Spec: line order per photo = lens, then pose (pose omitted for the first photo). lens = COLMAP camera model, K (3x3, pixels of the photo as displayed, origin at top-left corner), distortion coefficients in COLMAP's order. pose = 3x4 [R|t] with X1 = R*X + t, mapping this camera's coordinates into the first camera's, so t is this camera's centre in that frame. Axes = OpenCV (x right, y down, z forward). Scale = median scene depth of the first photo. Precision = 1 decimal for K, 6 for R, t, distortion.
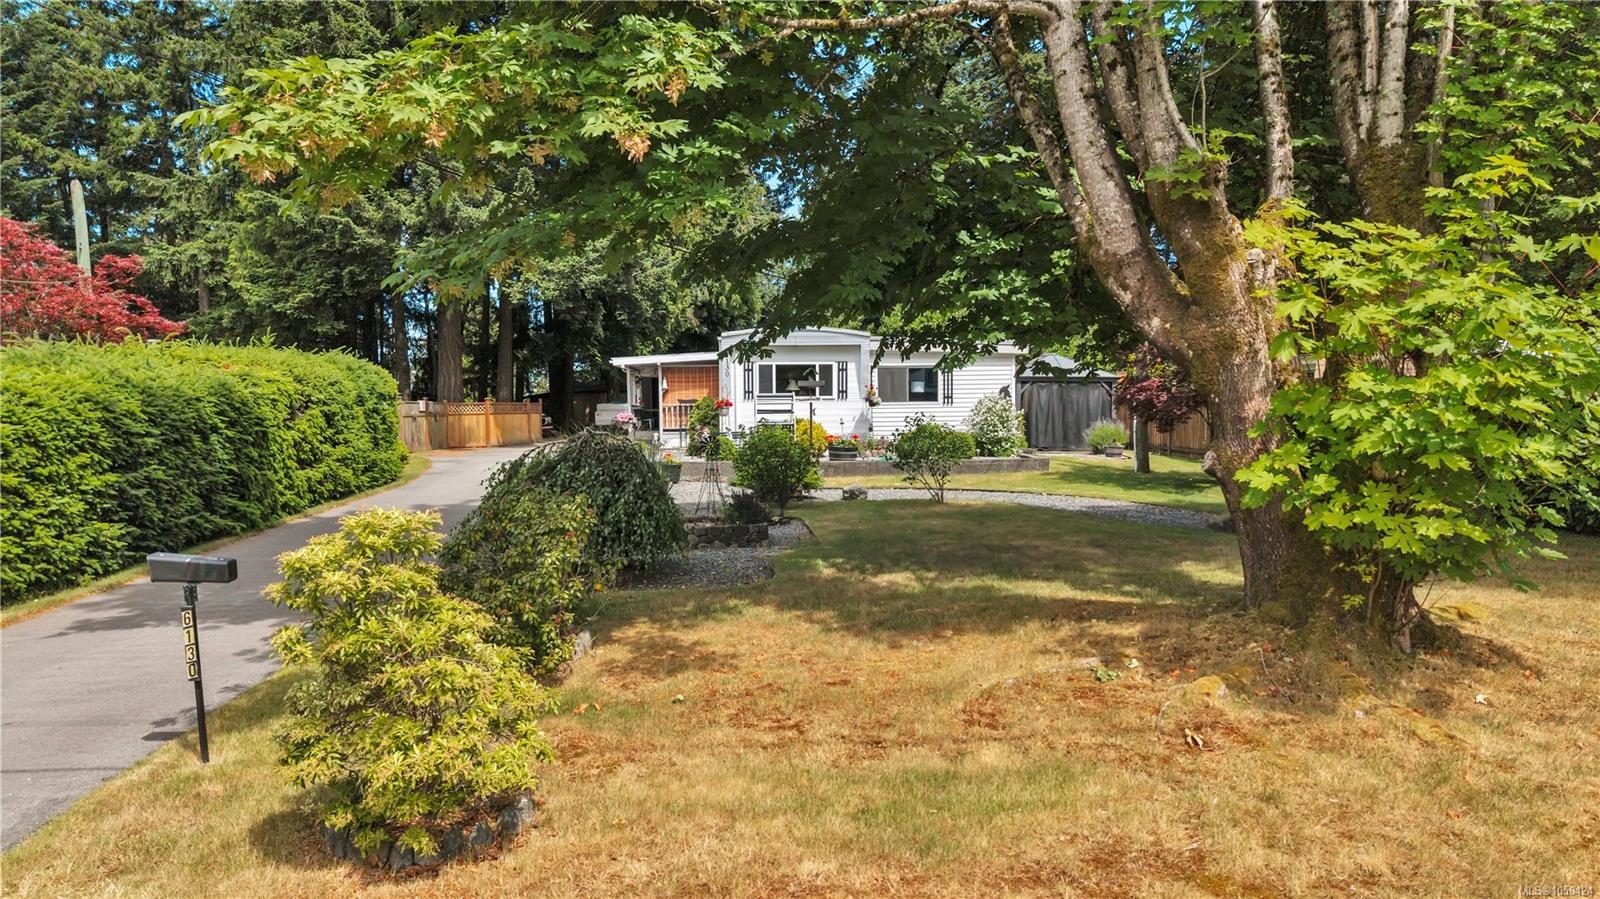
lens RADIAL K [[1088.1, 0, 800.0], [0, 1088.1, 449.5], [0, 0, 1]] dist [0.066360, -0.072084]
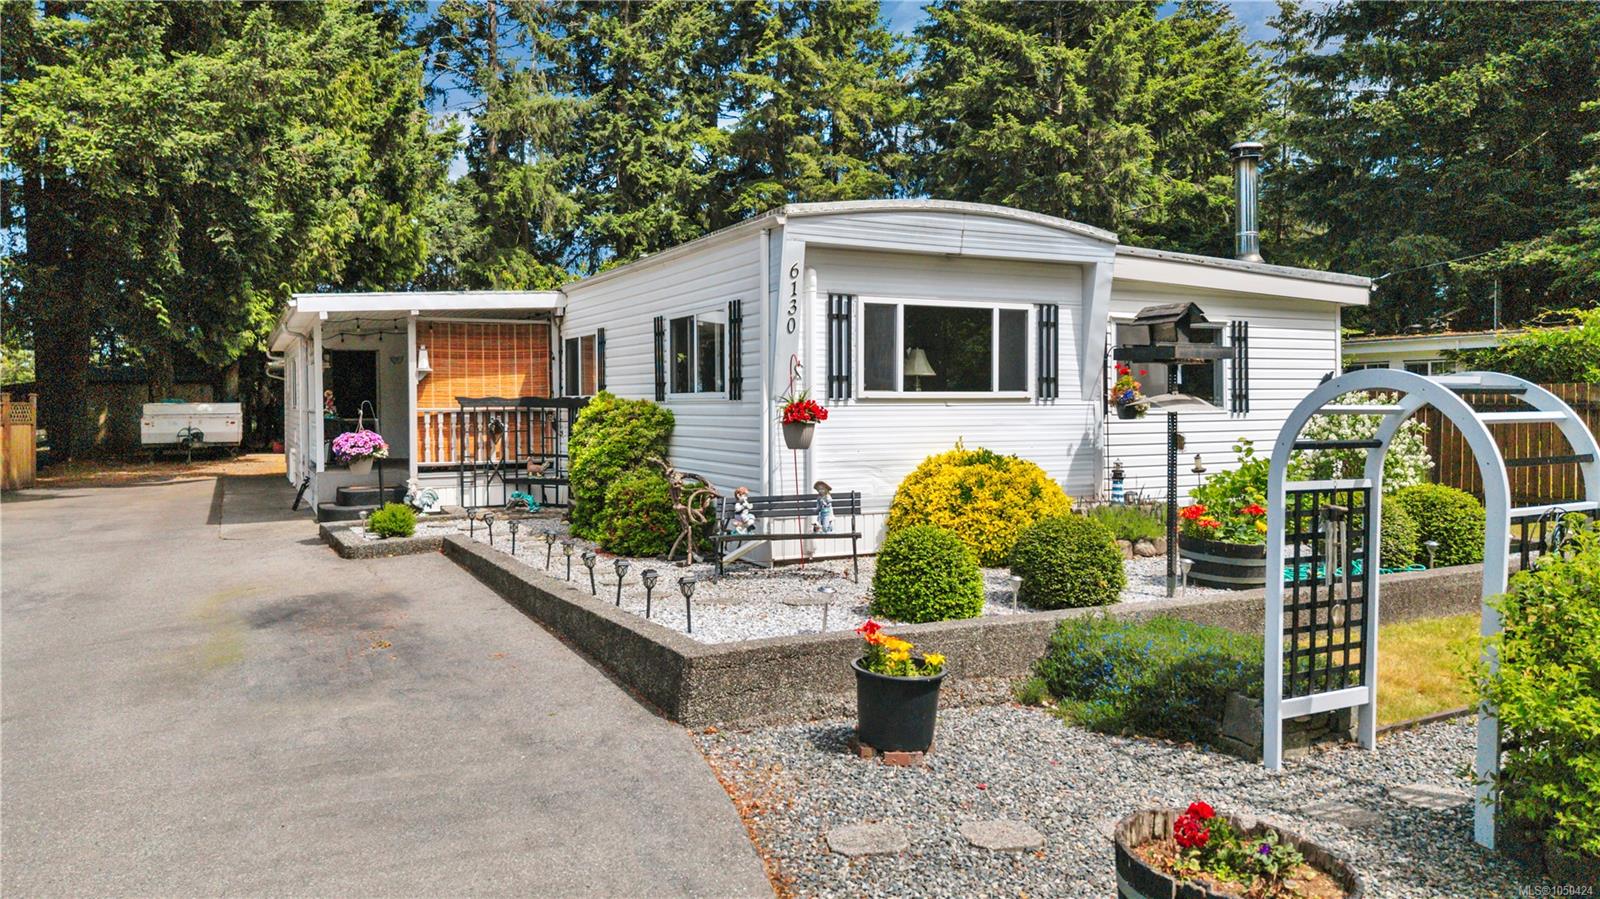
lens RADIAL K [[1094.8, 0, 792.9], [0, 1094.8, 395.7], [0, 0, 1]] dist [0.018077, -0.003817]
pose [[0.914826, 0.007304, 0.403782, -0.164882], [0.012011, 0.998902, -0.045281, -0.024892], [-0.403670, 0.046274, 0.913734, 0.542148]]
